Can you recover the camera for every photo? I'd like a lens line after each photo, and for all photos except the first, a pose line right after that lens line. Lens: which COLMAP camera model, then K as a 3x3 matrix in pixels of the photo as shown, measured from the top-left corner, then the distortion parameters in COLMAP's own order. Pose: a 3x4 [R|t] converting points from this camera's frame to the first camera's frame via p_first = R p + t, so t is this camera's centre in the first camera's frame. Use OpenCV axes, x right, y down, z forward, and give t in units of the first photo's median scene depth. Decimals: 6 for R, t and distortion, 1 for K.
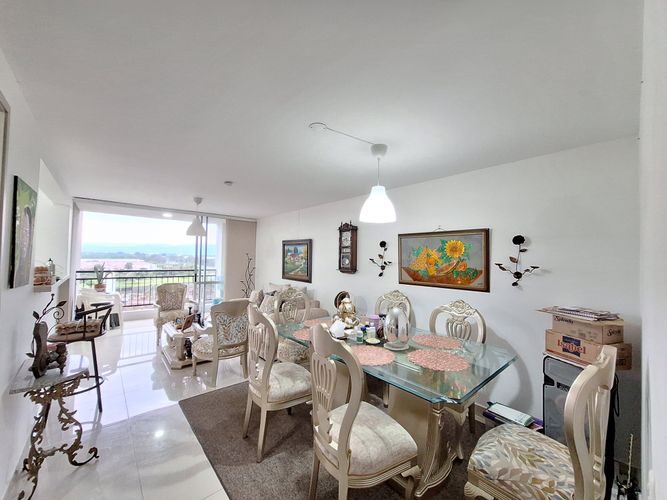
lens RADIAL K [[264.4, 0, 334.2], [0, 264.4, 250.6], [0, 0, 1]] dist [-0.001906, -0.000063]
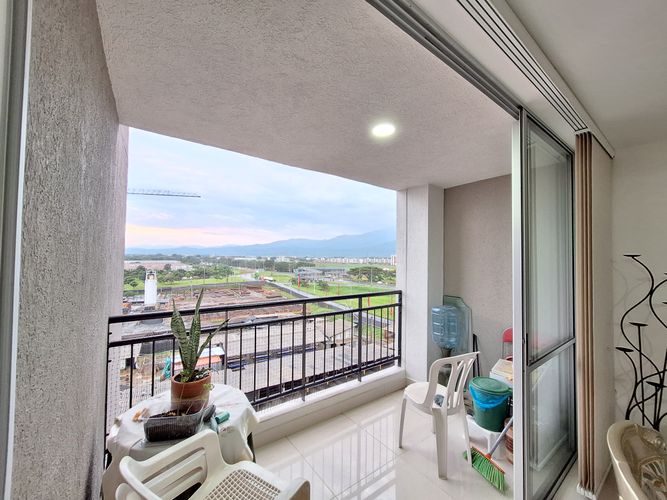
lens RADIAL K [[264.4, 0, 333.8], [0, 264.4, 252.7], [0, 0, 1]] dist [-0.001906, -0.000063]
pose [[0.995396, -0.010603, -0.095261, -0.829395], [0.011410, 0.999903, 0.007929, 0.003923], [0.095168, -0.008979, 0.995421, 0.857821]]
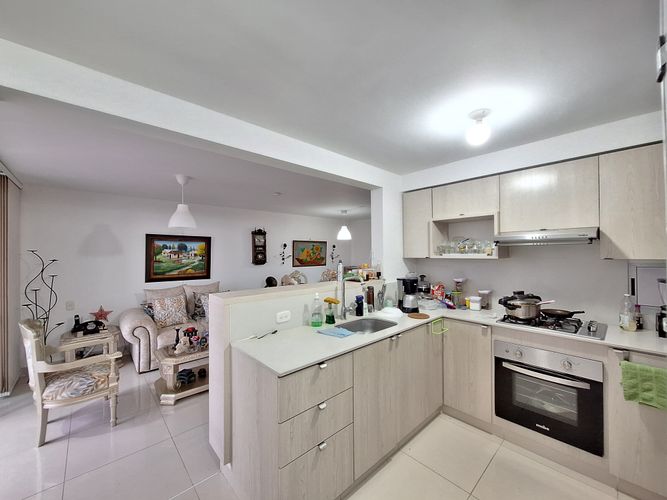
lens RADIAL K [[264.4, 0, 336.5], [0, 264.4, 250.7], [0, 0, 1]] dist [-0.001906, -0.000063]
pose [[-0.025121, -0.013619, 0.999592, -1.126168], [-0.027973, 0.999525, 0.012915, -0.015480], [-0.999293, -0.027637, -0.025490, 0.521559]]
